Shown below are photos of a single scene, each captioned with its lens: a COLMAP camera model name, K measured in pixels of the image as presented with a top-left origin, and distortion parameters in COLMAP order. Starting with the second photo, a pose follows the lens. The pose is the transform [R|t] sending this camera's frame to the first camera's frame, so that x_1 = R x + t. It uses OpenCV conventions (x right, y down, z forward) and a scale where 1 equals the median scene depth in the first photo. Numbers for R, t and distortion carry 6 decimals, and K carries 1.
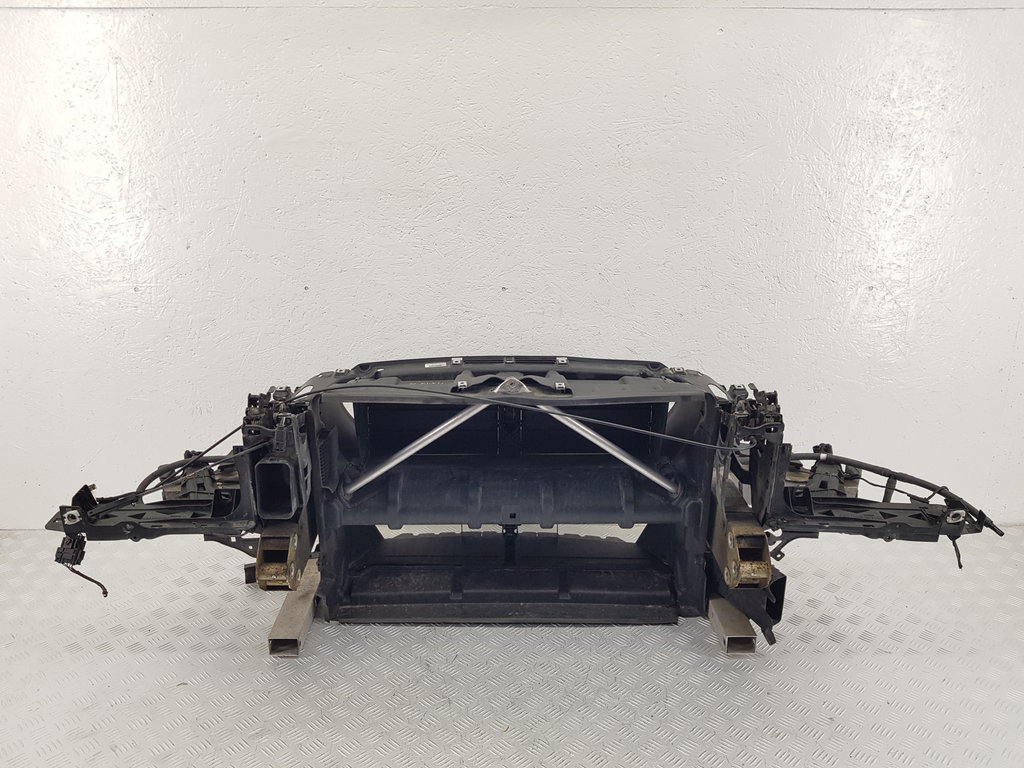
lens RADIAL K [[796.9, 0, 501.4], [0, 796.9, 366.8], [0, 0, 1]] dist [0.056086, -0.099017]
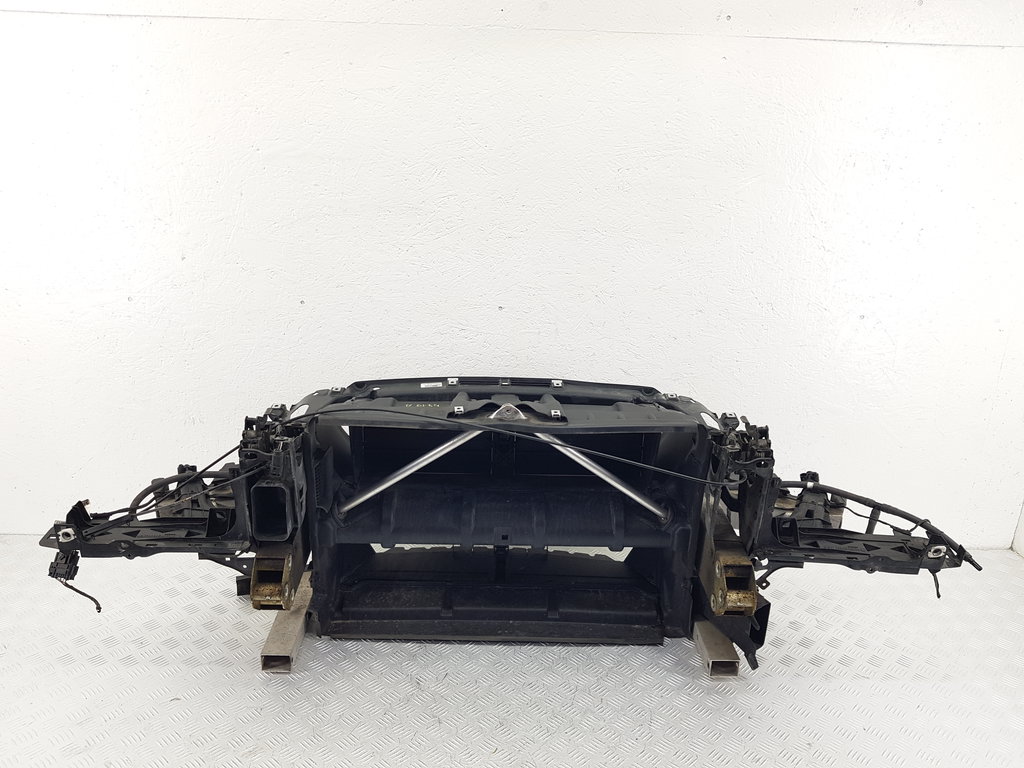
lens RADIAL K [[796.9, 0, 506.5], [0, 796.9, 380.4], [0, 0, 1]] dist [0.056086, -0.099017]
pose [[0.999412, 0.023898, 0.024571, -0.013247], [-0.024705, 0.999148, 0.033068, -0.045804], [-0.023760, -0.033656, 0.999151, -0.006641]]
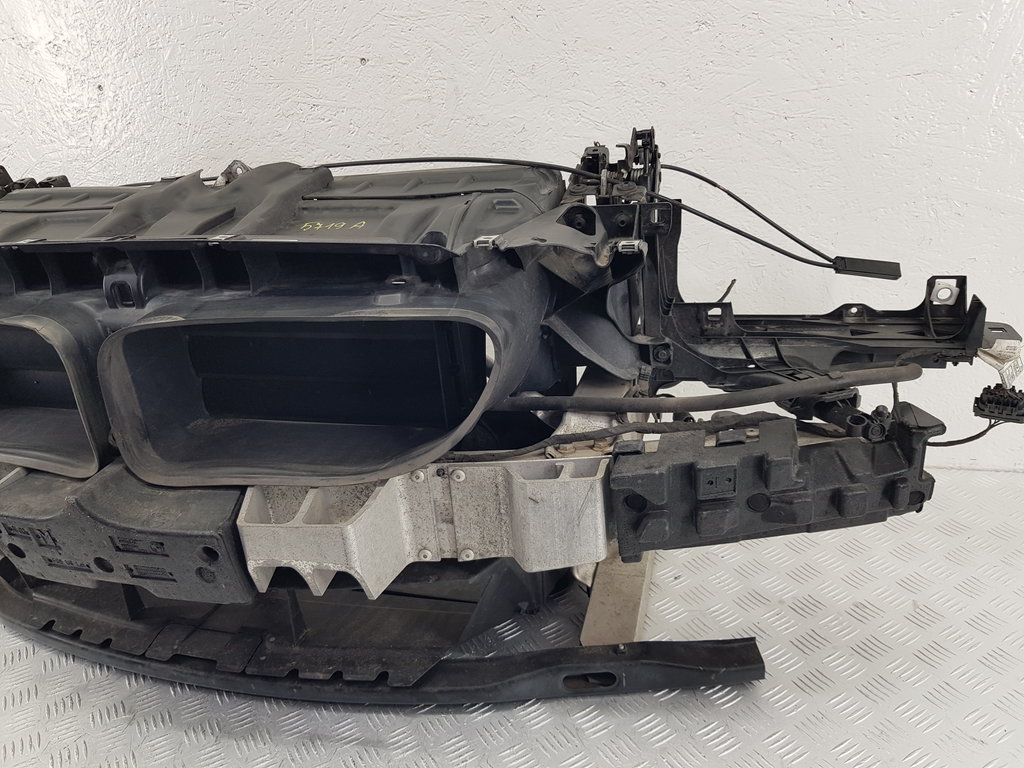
lens RADIAL K [[796.9, 0, 500.6], [0, 796.9, 381.3], [0, 0, 1]] dist [0.056086, -0.099017]
pose [[0.955001, 0.025555, -0.295501, 0.330350], [0.015725, 0.990518, 0.136480, 0.070900], [0.296187, -0.134985, 0.945543, 0.472054]]
